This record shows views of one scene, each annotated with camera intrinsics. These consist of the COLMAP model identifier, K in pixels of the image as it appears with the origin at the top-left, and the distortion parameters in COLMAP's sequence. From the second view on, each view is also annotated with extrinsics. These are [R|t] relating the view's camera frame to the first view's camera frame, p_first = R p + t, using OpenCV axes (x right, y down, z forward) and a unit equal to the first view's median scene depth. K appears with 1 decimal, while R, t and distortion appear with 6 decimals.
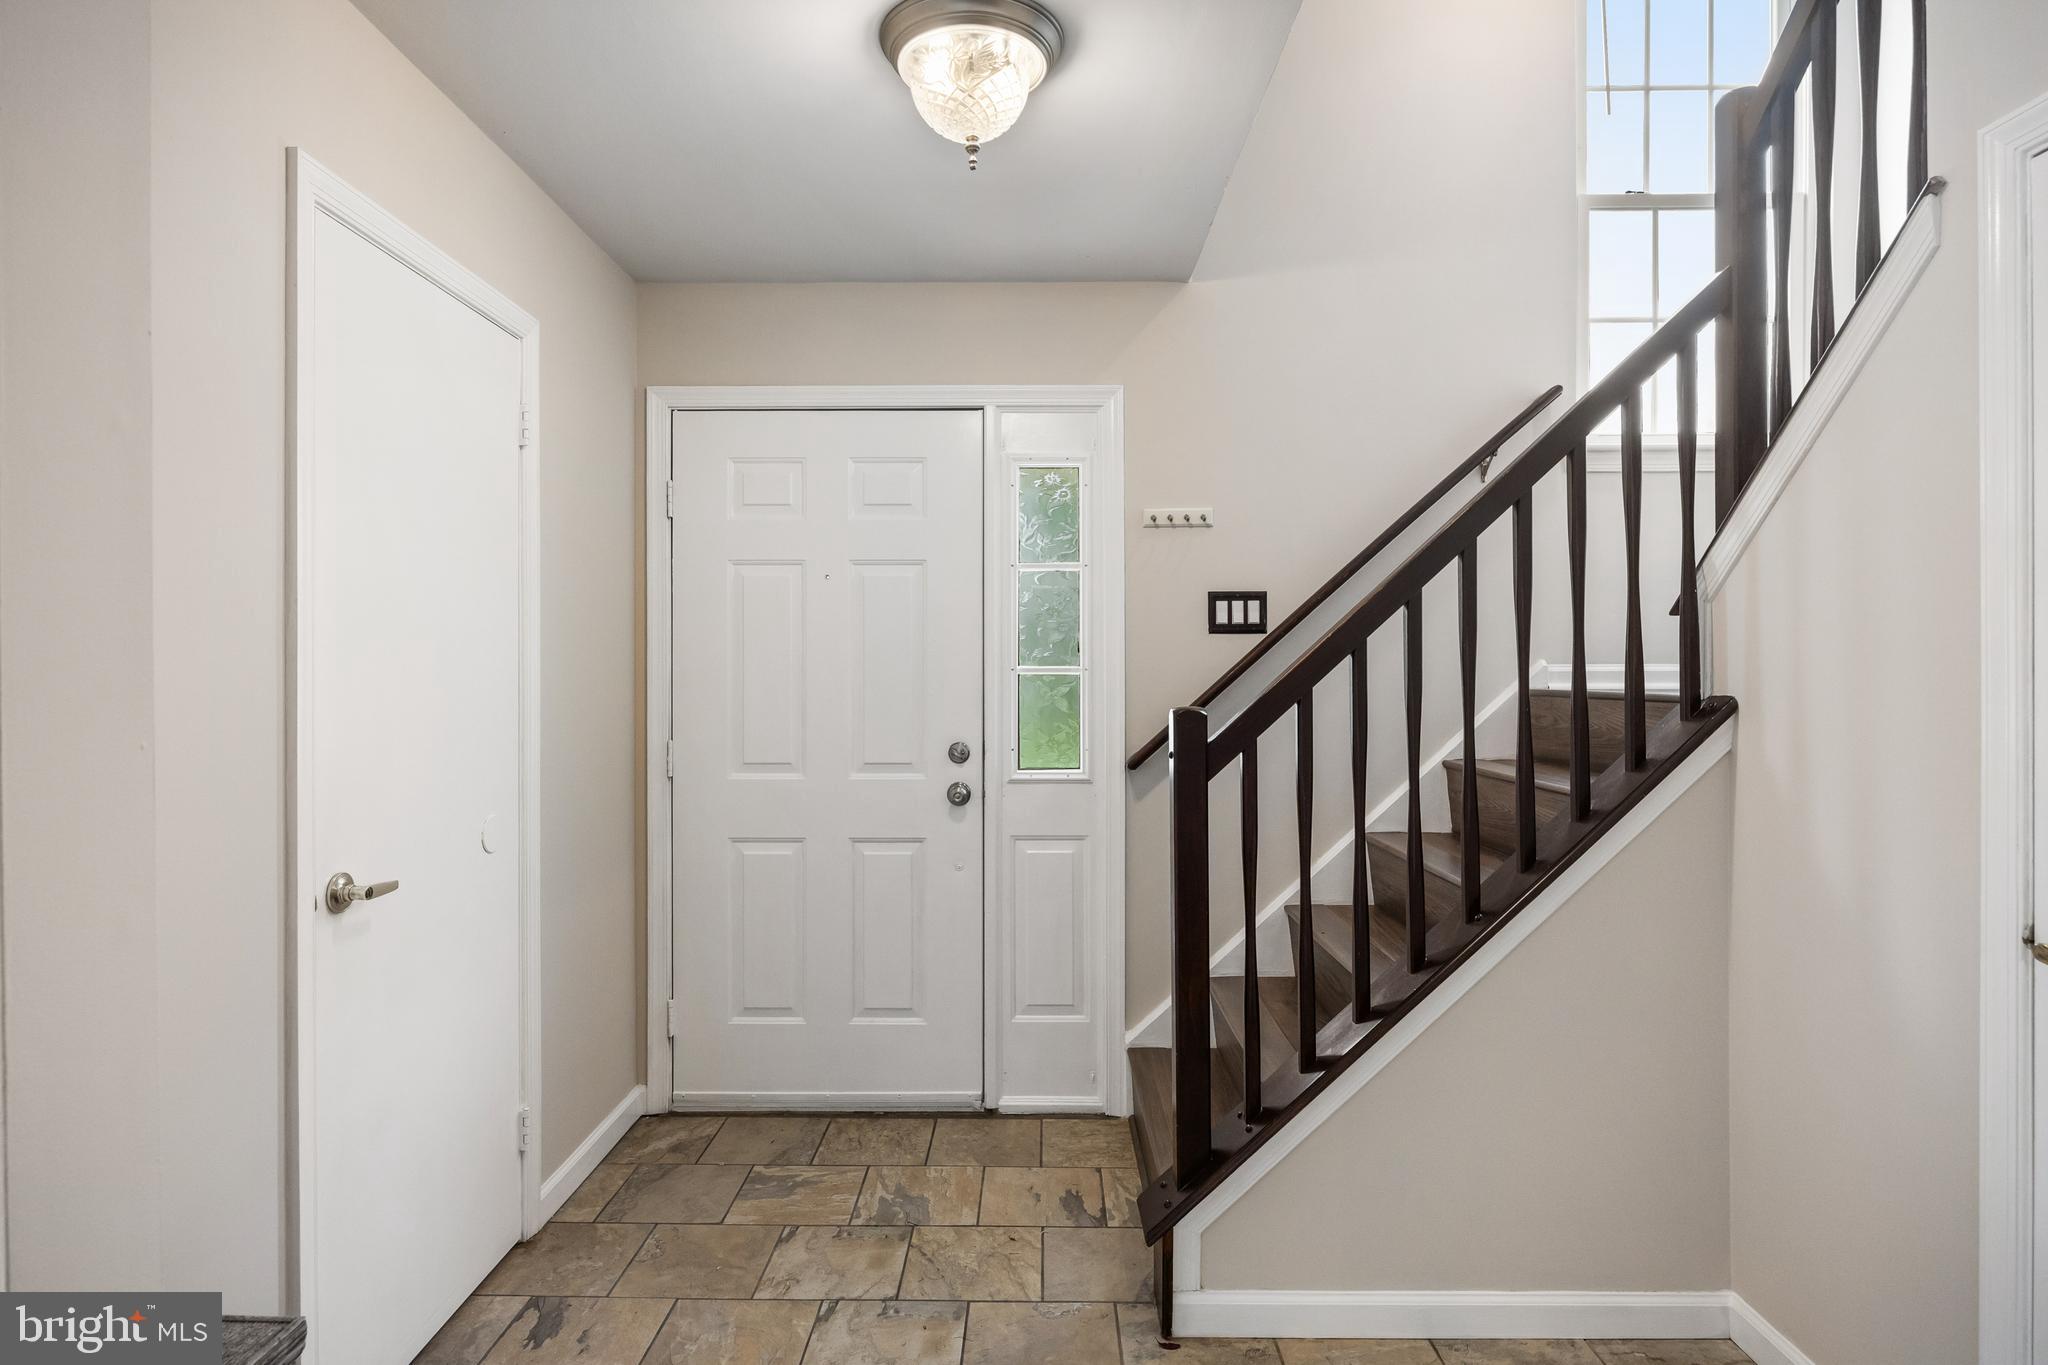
lens RADIAL K [[1093.6, 0, 1029.8], [0, 1093.6, 673.7], [0, 0, 1]] dist [-0.011319, 0.004420]
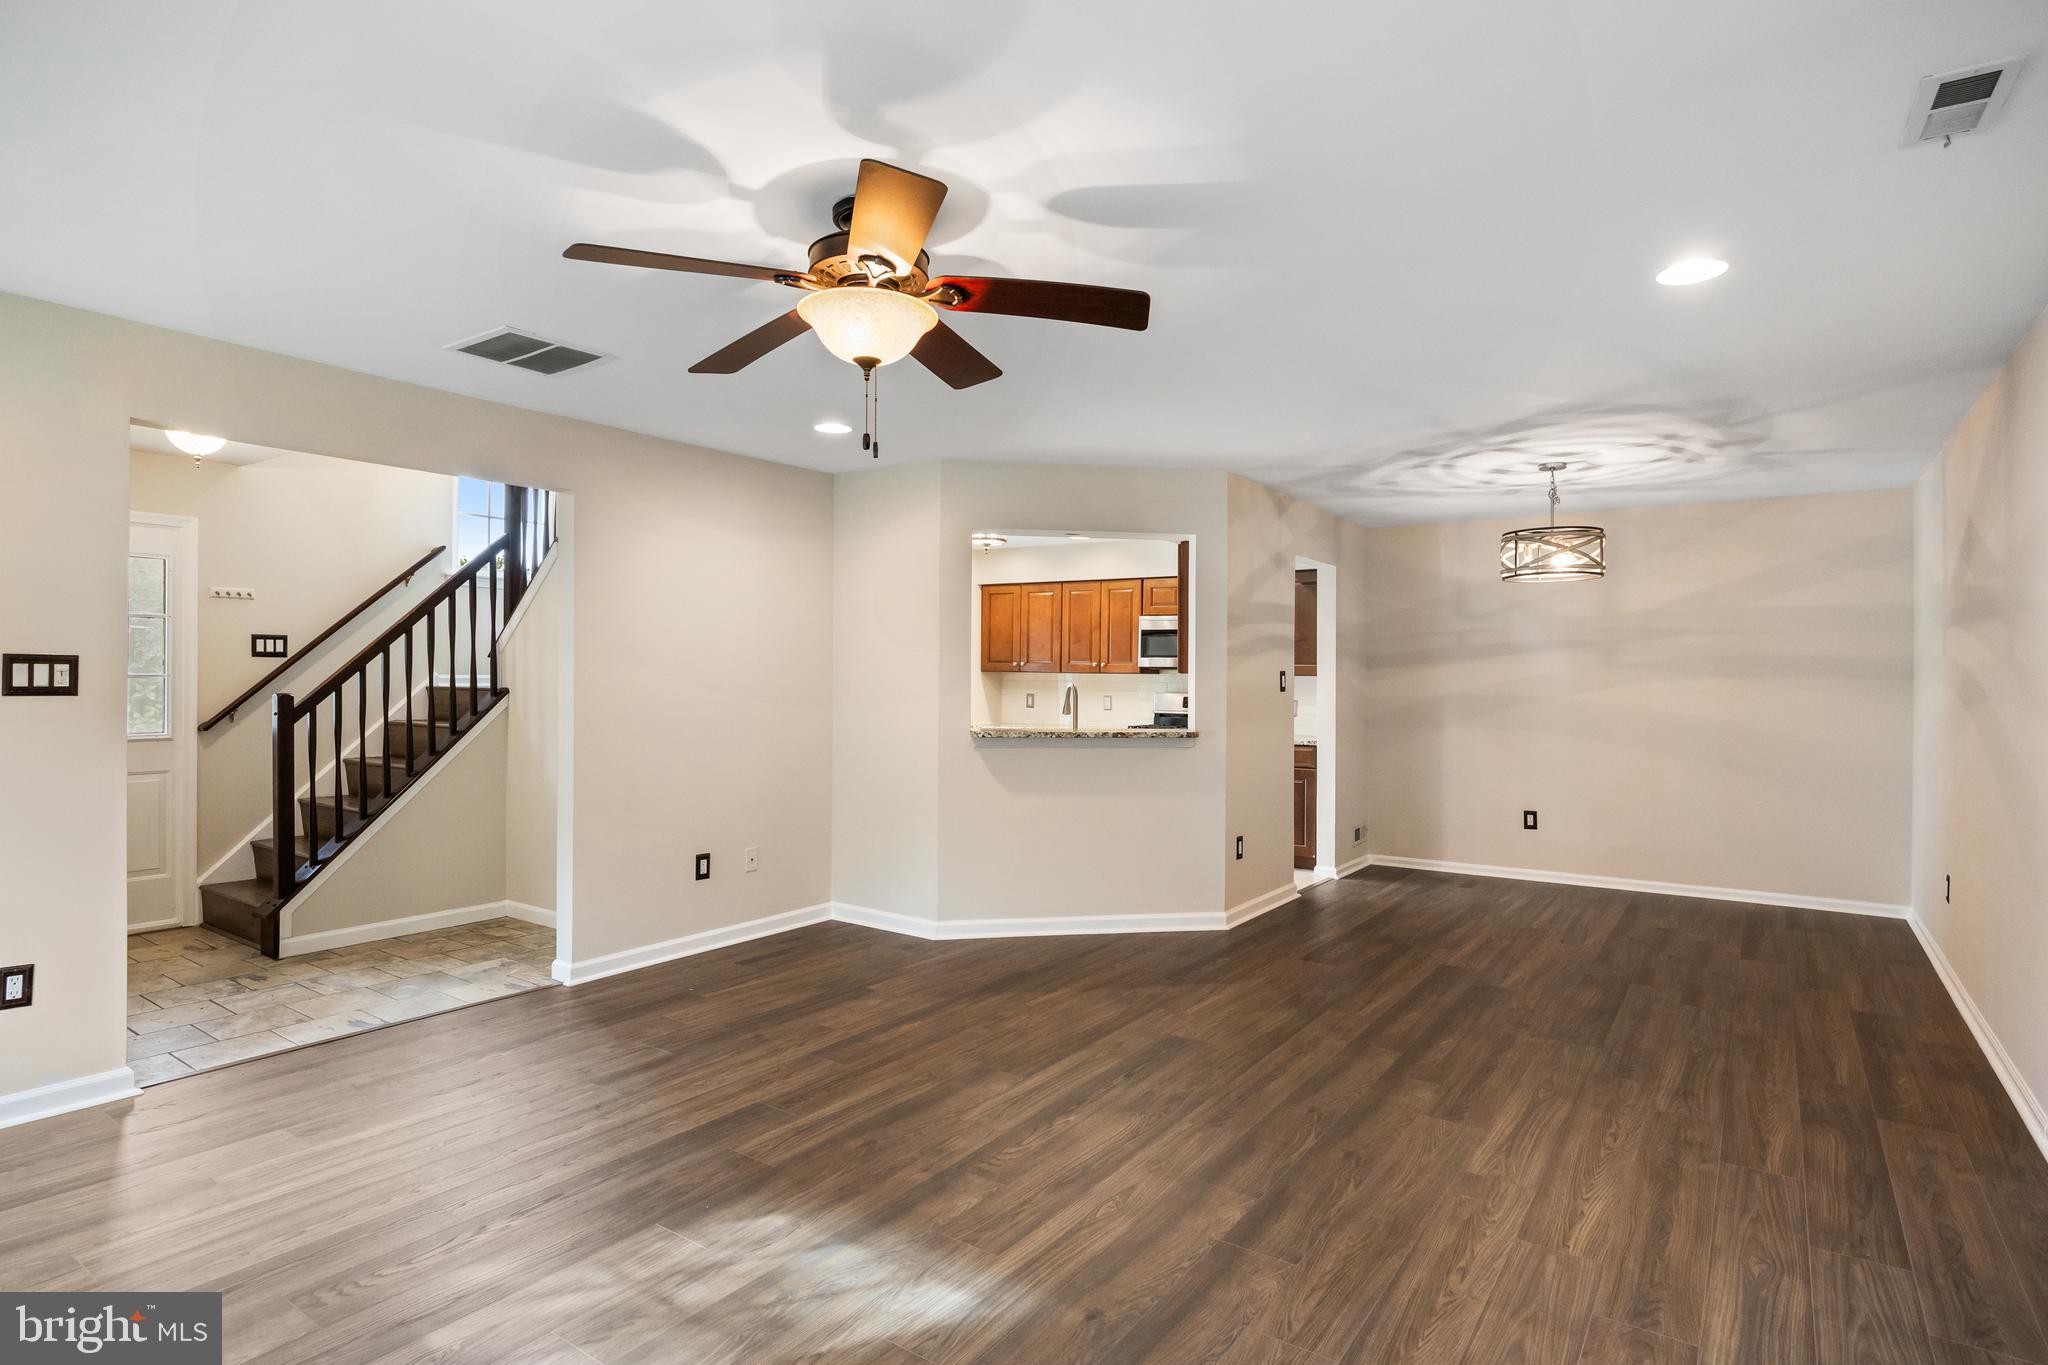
lens RADIAL K [[1093.6, 0, 1029.9], [0, 1093.6, 678.6], [0, 0, 1]] dist [-0.011319, 0.004420]
pose [[0.582896, 0.004502, 0.812534, -0.803722], [-0.004656, 0.999987, -0.002200, -0.002457], [-0.812533, -0.002501, 0.582910, -1.628310]]
